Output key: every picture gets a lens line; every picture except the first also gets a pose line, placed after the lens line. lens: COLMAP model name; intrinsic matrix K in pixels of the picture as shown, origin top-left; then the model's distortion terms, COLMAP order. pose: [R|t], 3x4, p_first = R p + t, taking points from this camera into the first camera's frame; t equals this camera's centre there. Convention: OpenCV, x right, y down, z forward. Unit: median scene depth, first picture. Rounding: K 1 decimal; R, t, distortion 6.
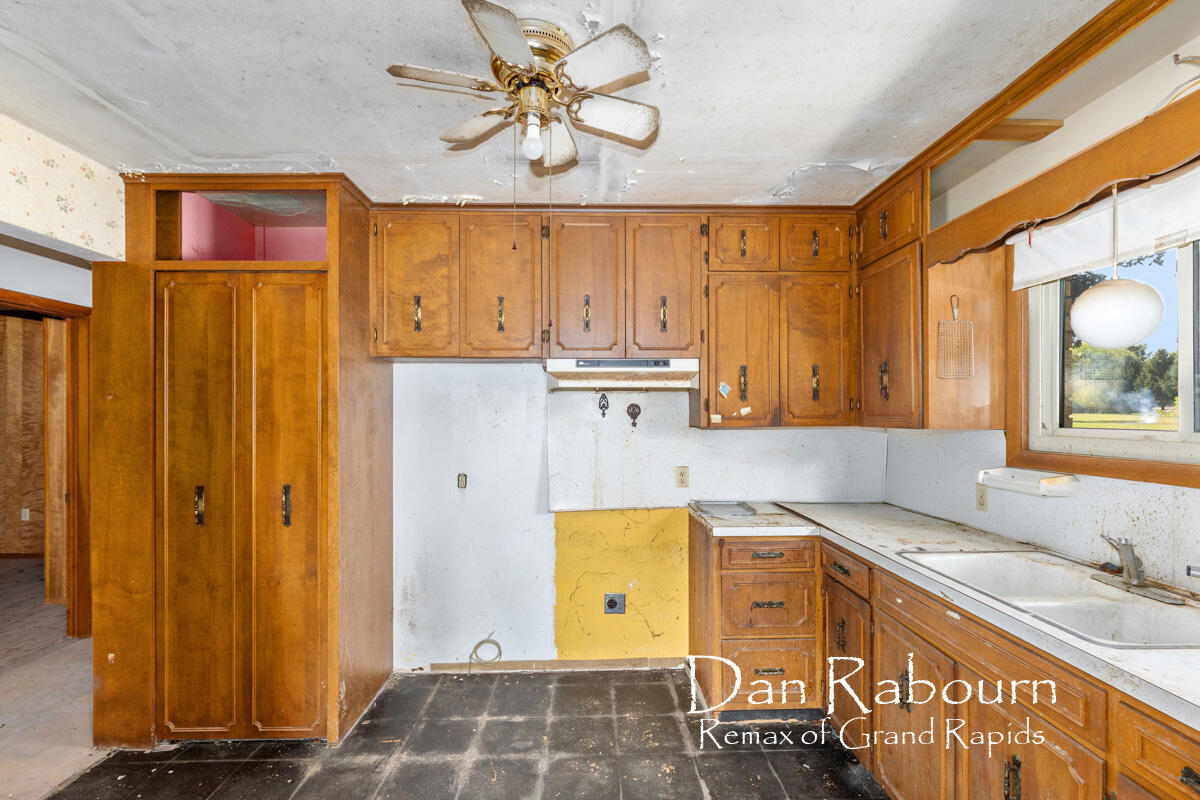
lens RADIAL K [[561.0, 0, 603.7], [0, 561.0, 412.5], [0, 0, 1]] dist [-0.004687, -0.000476]
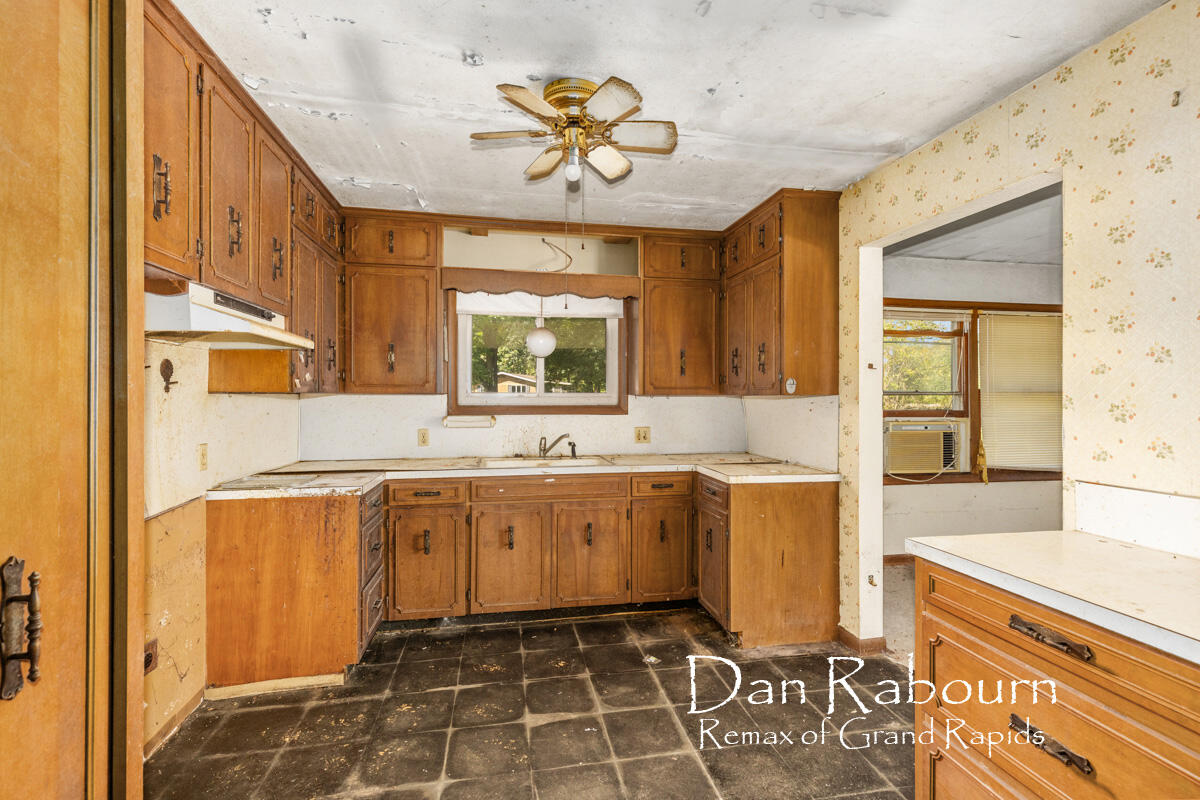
lens RADIAL K [[558.3, 0, 603.6], [0, 558.3, 395.0], [0, 0, 1]] dist [0.014415, 0.000156]
pose [[-0.158979, 0.004040, 0.987274, -0.946367], [-0.005263, 0.999974, -0.004939, 0.038463], [-0.987268, -0.005981, -0.158954, 0.748891]]
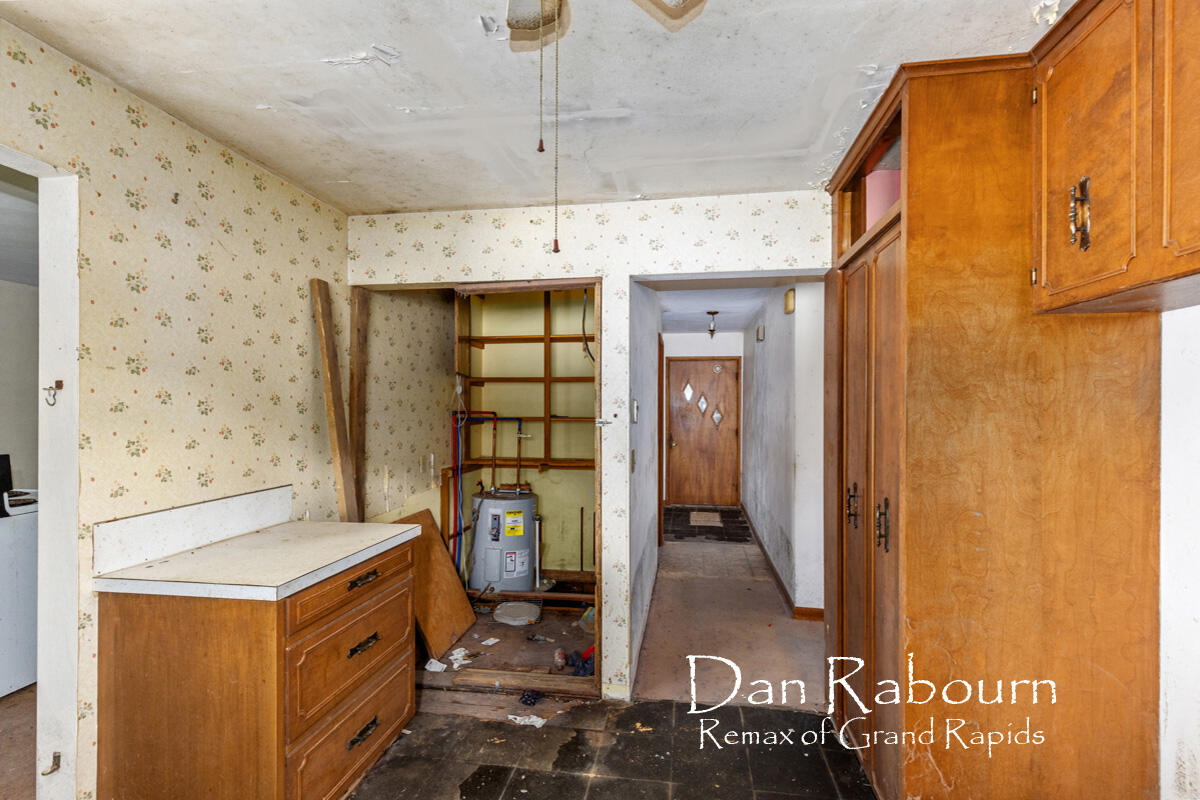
lens RADIAL K [[558.3, 0, 600.0], [0, 558.3, 410.0], [0, 0, 1]] dist [0.014415, 0.000156]
pose [[-0.174766, 0.005978, -0.984592, 0.293703], [0.001197, 0.999982, 0.005859, -0.001908], [0.984609, -0.000155, -0.174770, 0.754432]]
